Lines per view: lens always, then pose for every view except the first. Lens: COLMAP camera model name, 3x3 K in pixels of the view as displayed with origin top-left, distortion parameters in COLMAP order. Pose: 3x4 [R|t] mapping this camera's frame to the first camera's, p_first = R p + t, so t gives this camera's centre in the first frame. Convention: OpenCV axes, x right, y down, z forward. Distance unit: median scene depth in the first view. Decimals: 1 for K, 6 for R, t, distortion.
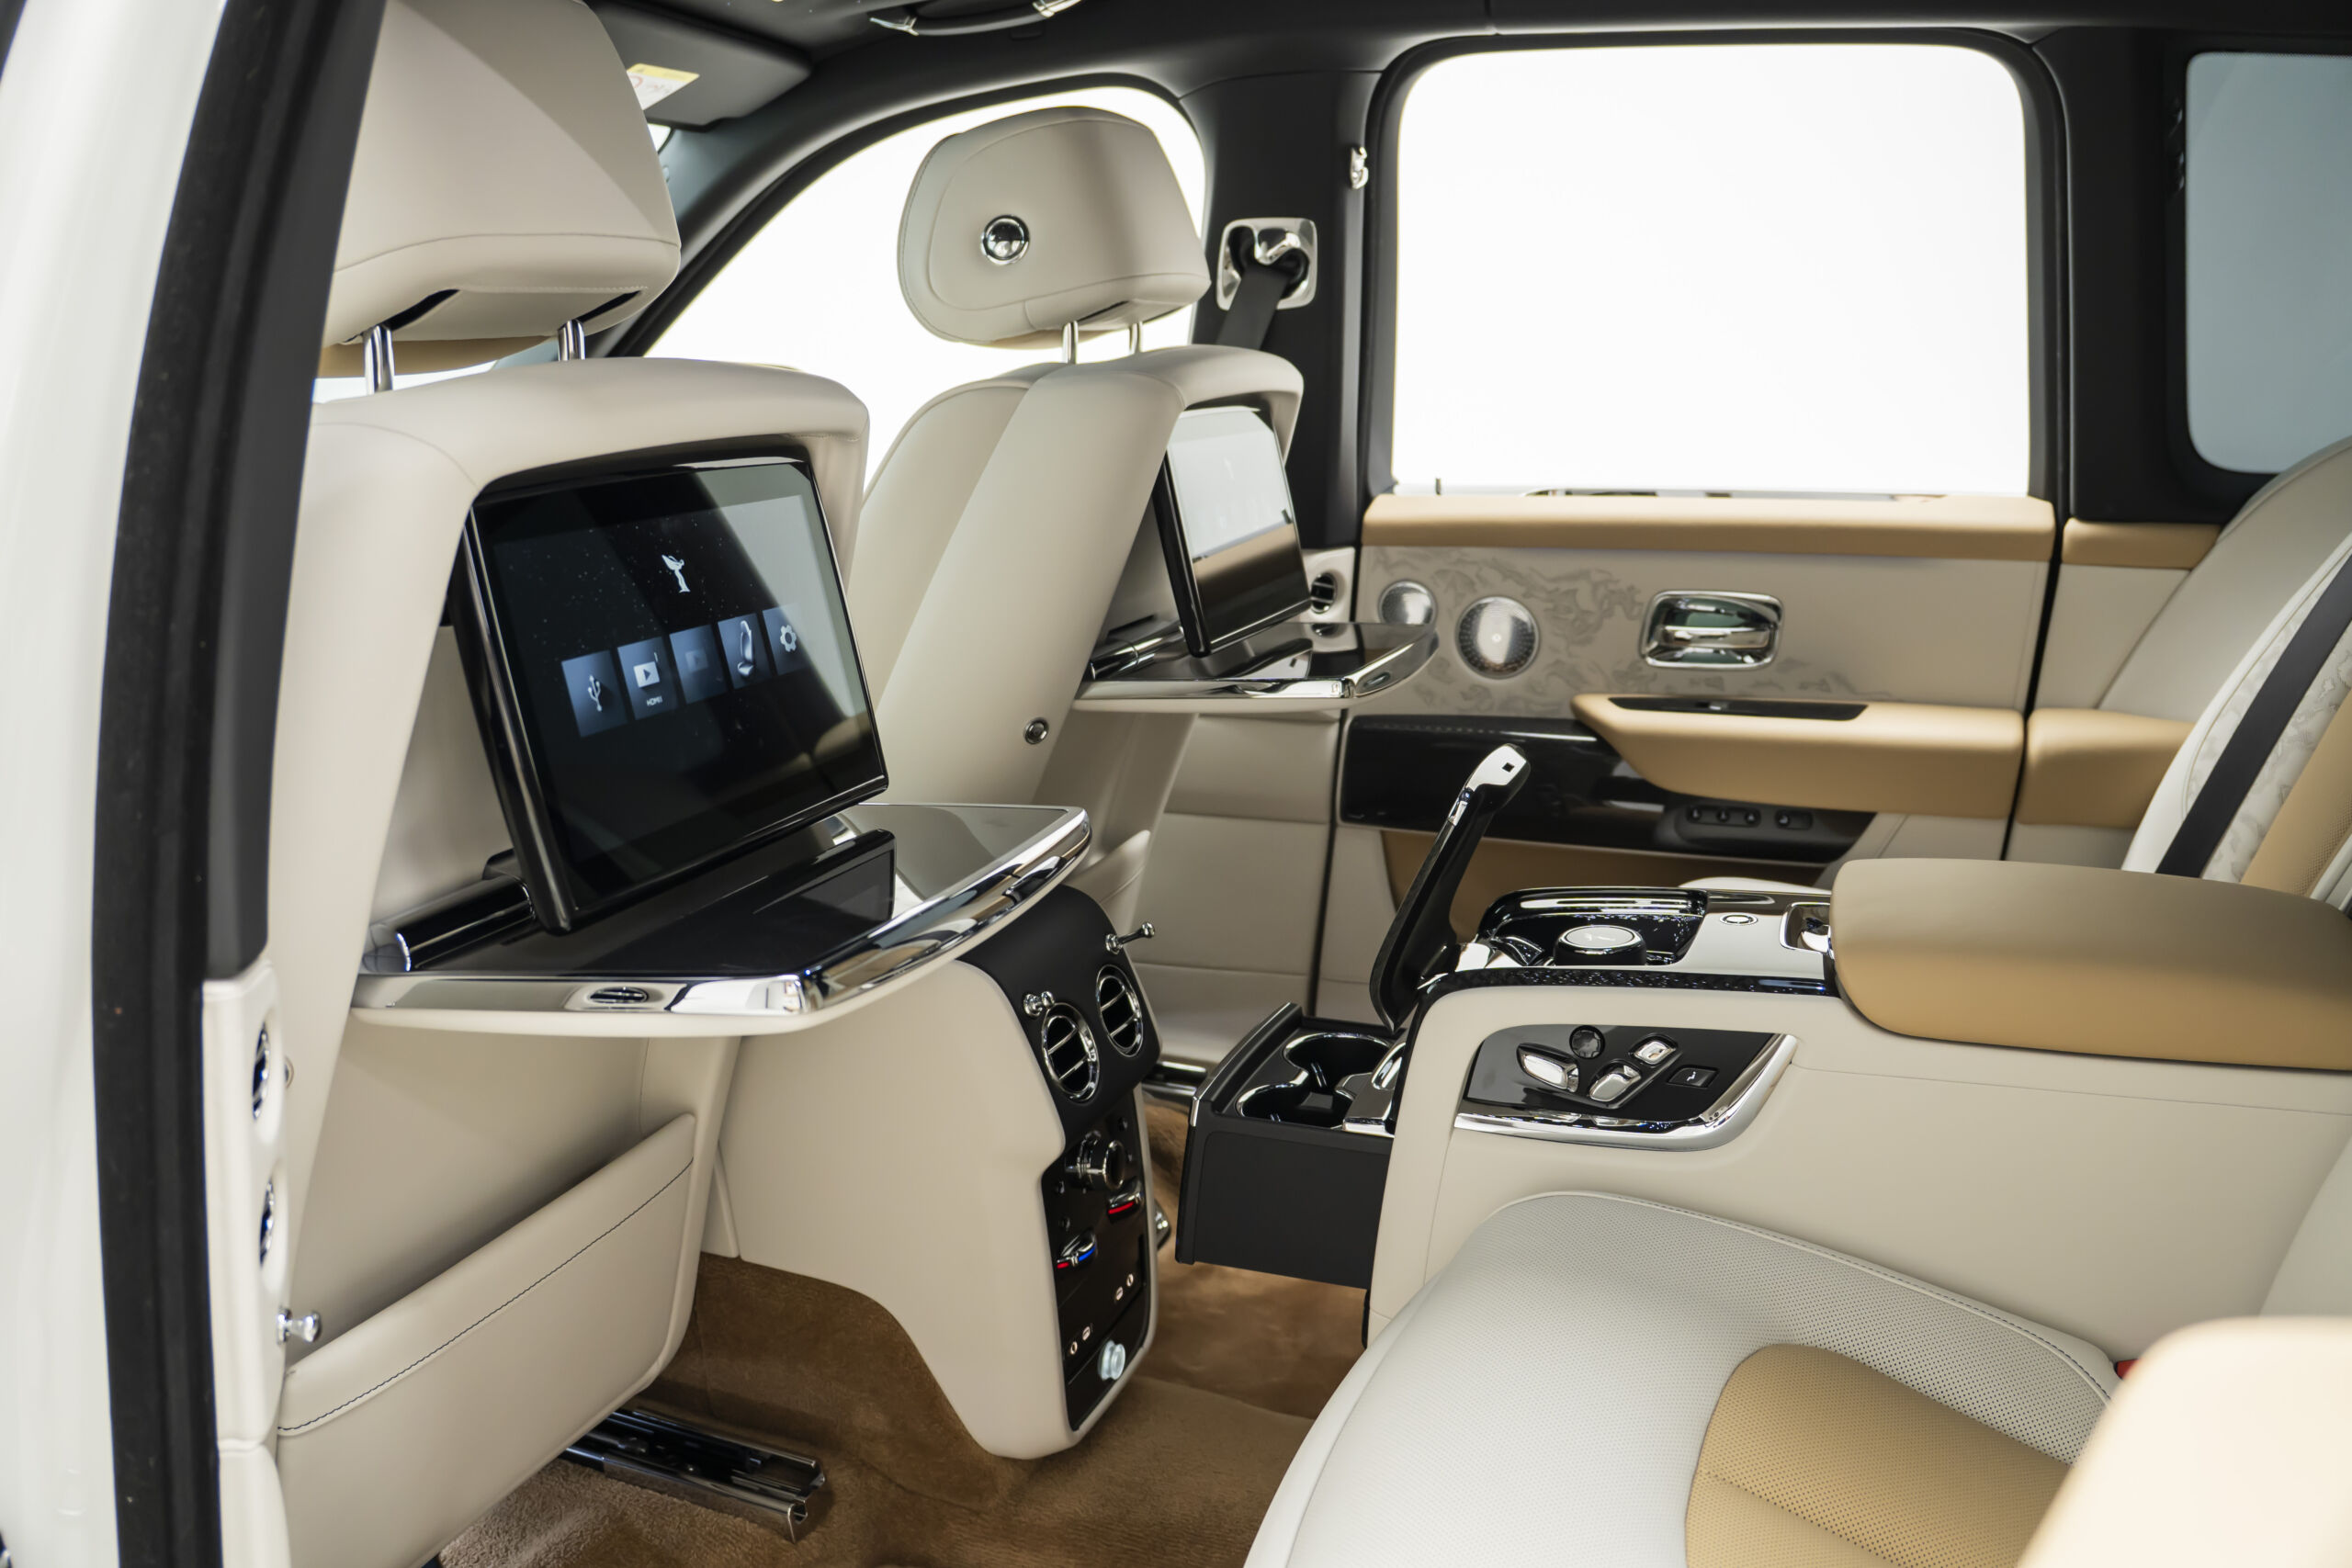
lens RADIAL K [[1900.2, 0, 1178.3], [0, 1900.2, 780.6], [0, 0, 1]] dist [-0.167394, 0.069346]
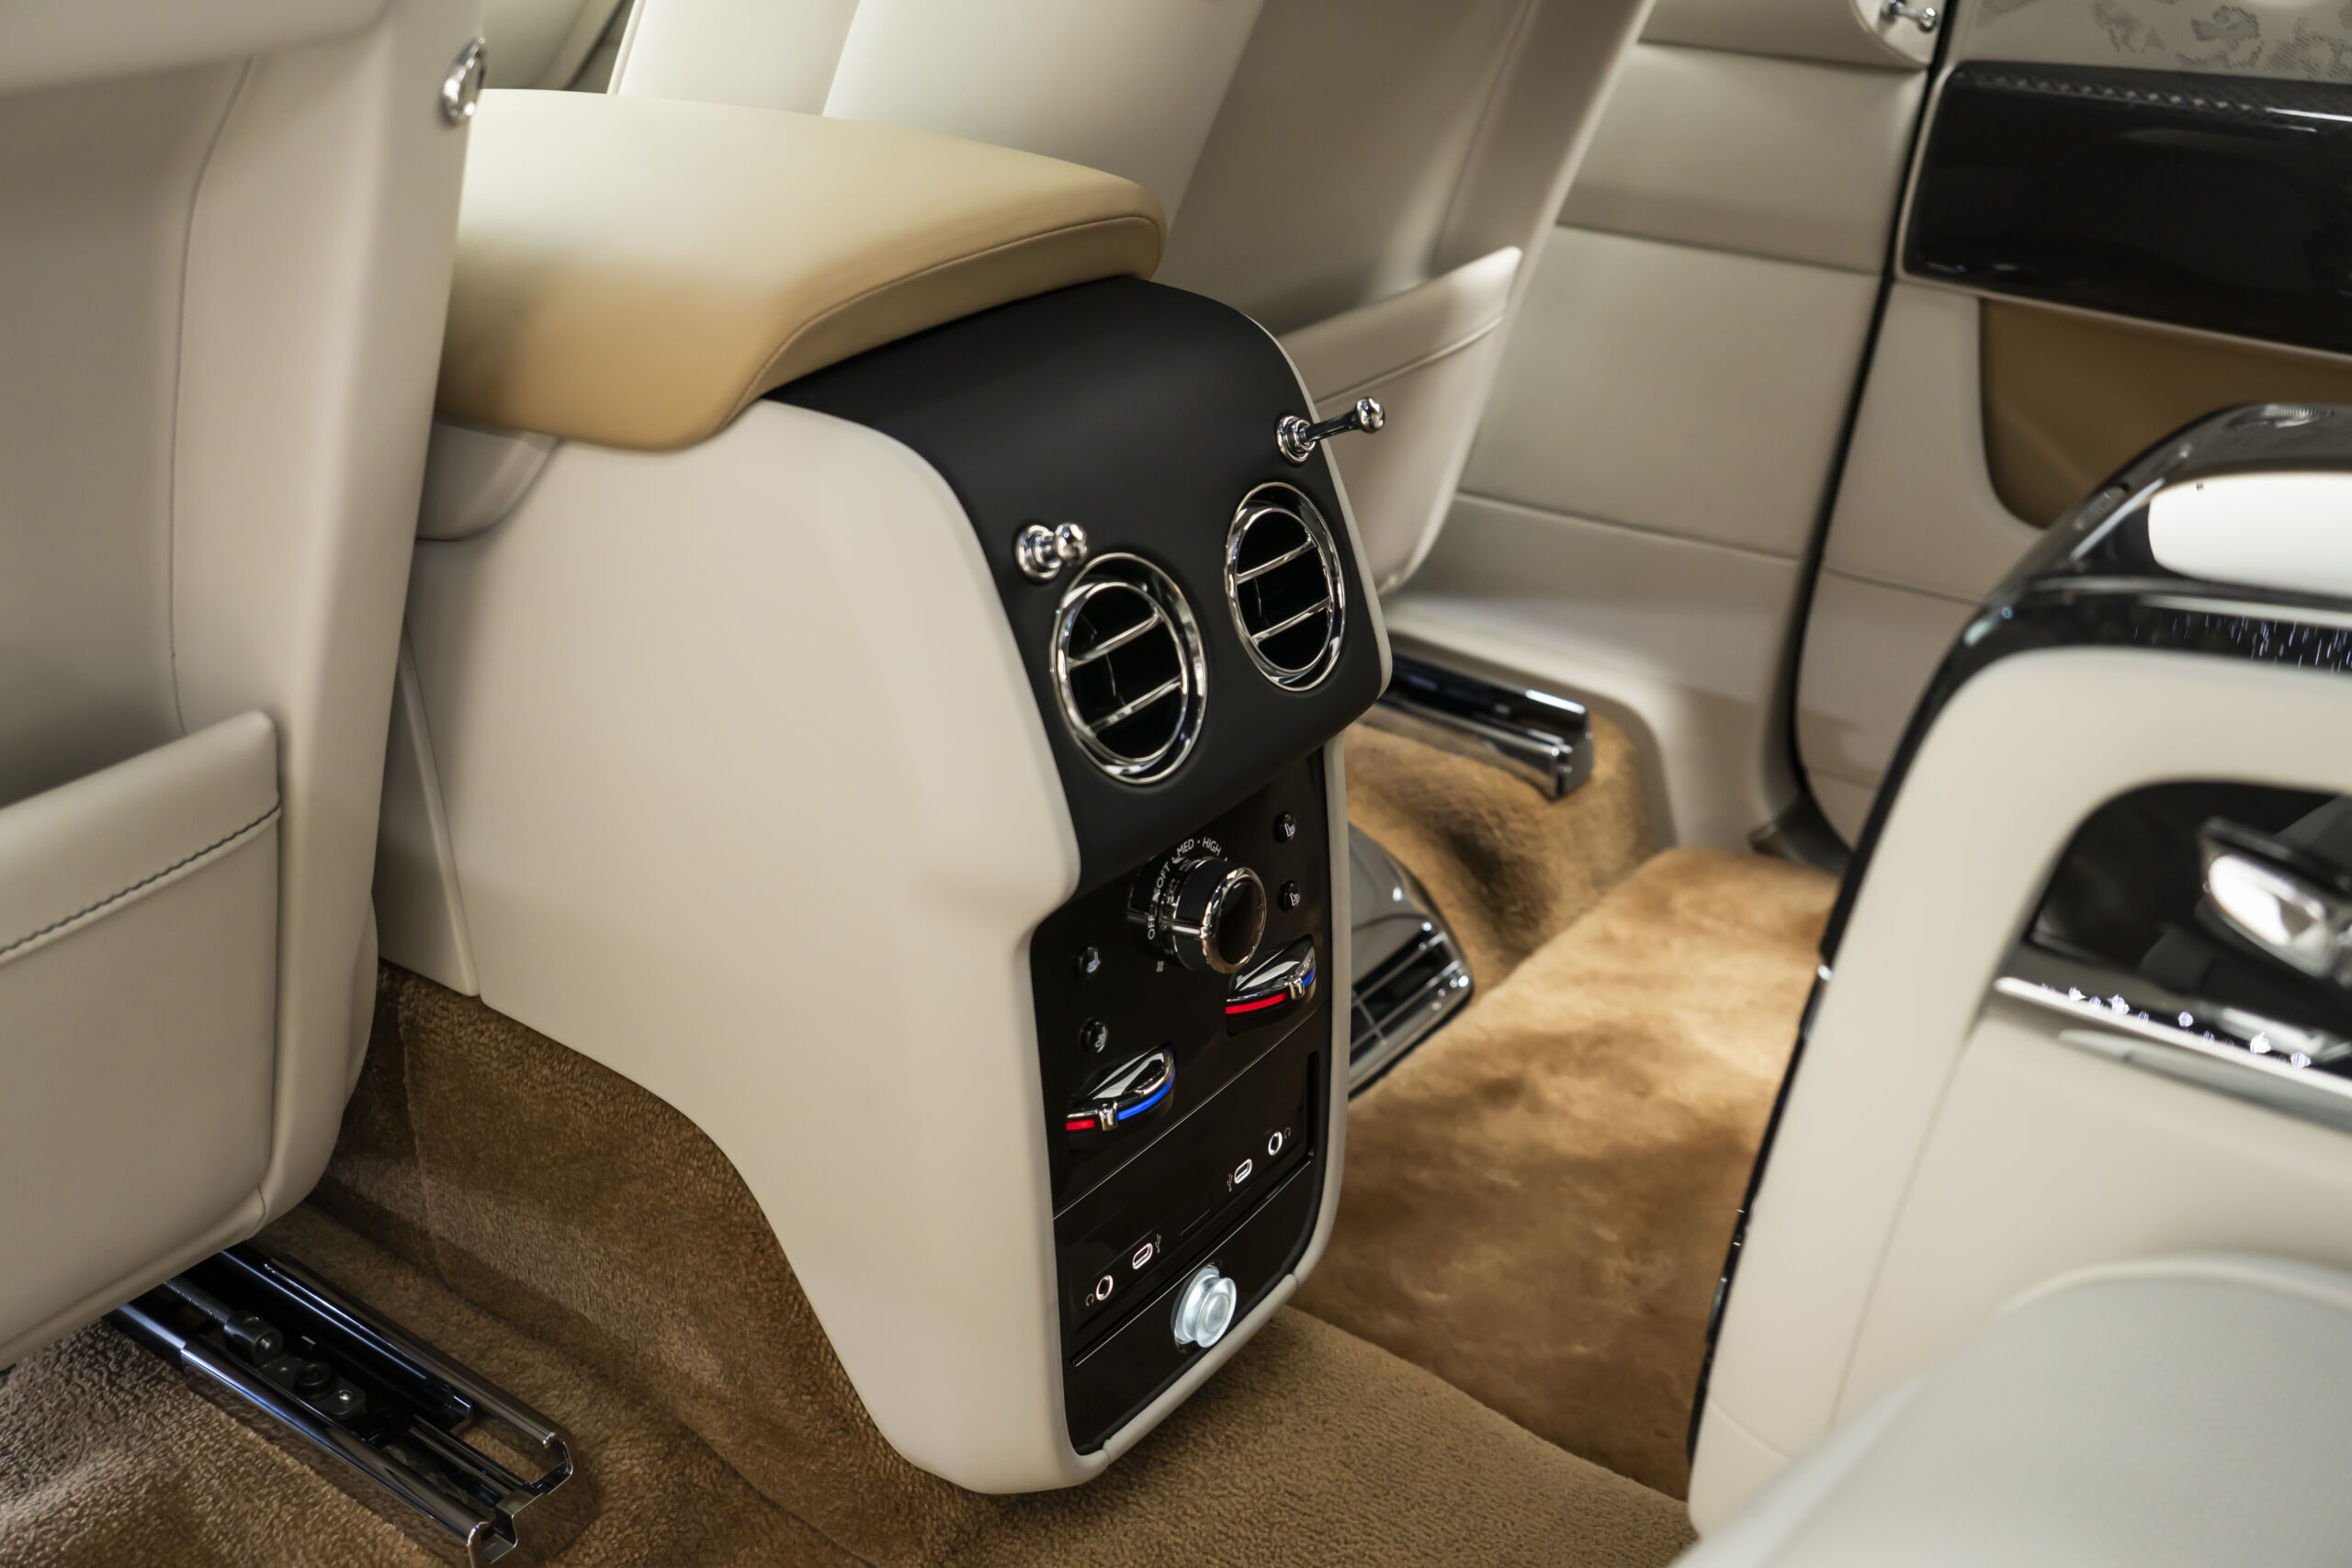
lens RADIAL K [[2474.9, 0, 1166.6], [0, 2474.9, 786.1], [0, 0, 1]] dist [-0.024100, 0.000000]
pose [[0.969879, 0.131860, -0.204814, 0.073709], [-0.086007, 0.972034, 0.218523, 0.043691], [0.227900, -0.194325, 0.954096, 0.448578]]
